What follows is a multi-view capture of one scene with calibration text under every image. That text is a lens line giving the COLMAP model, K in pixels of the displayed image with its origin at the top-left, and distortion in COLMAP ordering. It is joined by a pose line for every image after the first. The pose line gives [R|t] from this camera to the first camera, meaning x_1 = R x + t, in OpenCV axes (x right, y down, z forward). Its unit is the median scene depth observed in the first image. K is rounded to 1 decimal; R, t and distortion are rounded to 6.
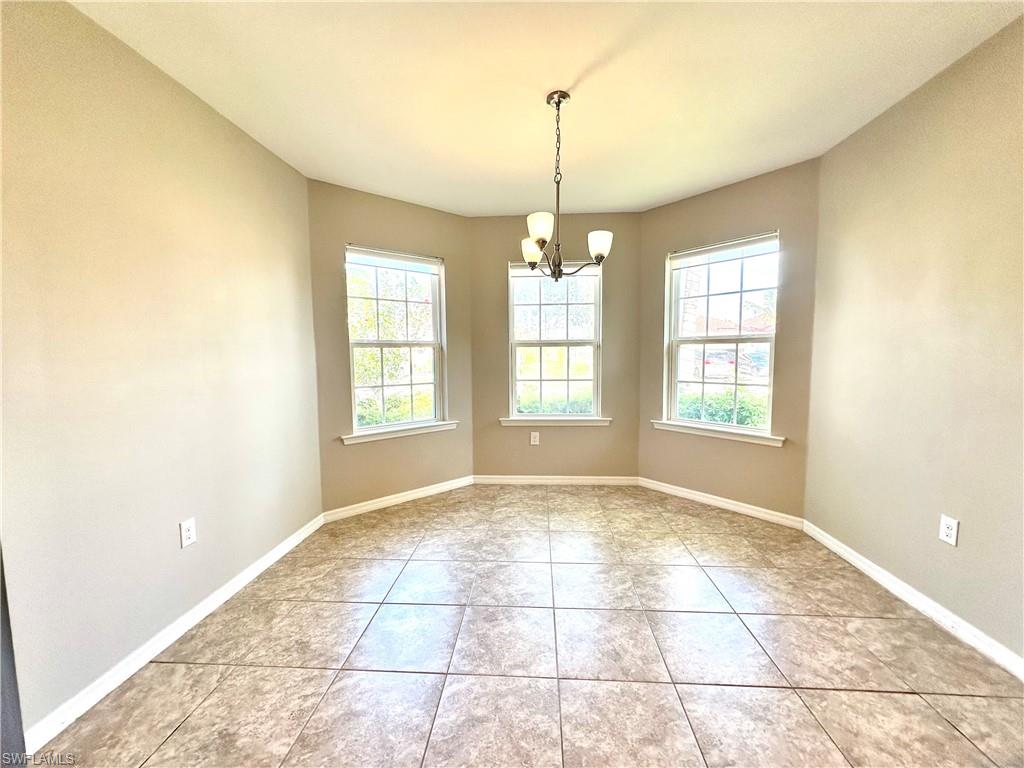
lens RADIAL K [[407.7, 0, 512.0], [0, 407.7, 384.0], [0, 0, 1]] dist [-0.003449, 0.000422]
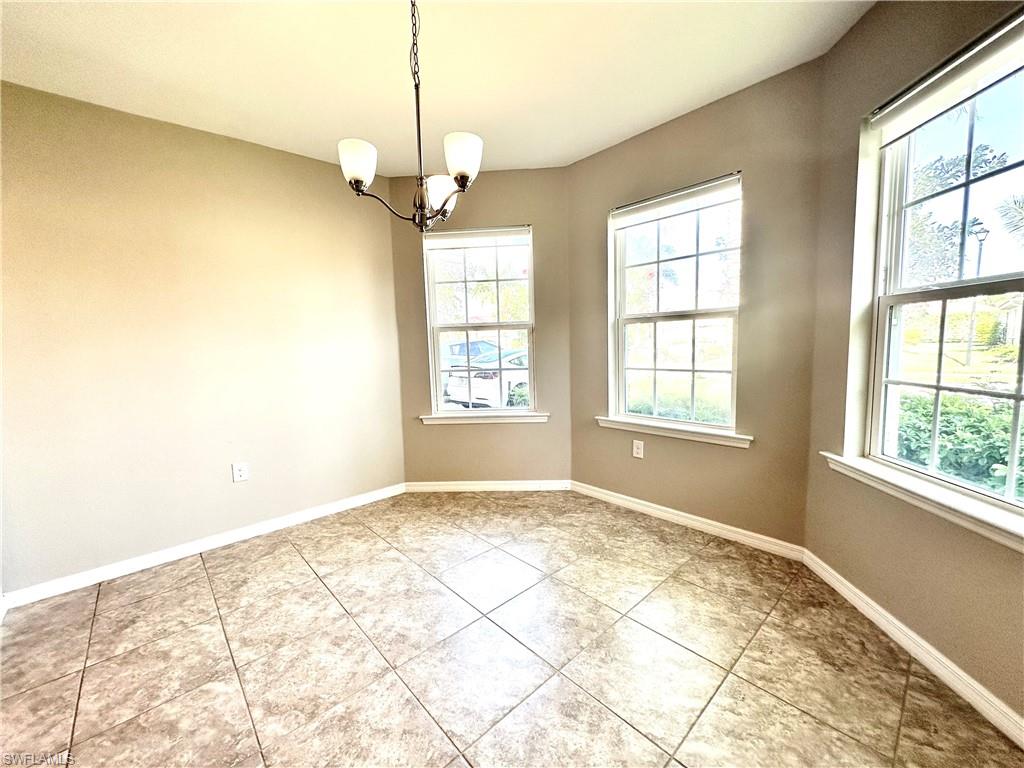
lens RADIAL K [[407.7, 0, 512.0], [0, 407.7, 384.0], [0, 0, 1]] dist [-0.003449, 0.000422]
pose [[0.720063, 0.058516, -0.691437, 0.447975], [-0.028942, 0.998104, 0.054329, -0.018208], [0.693305, -0.019109, 0.720391, 0.365805]]
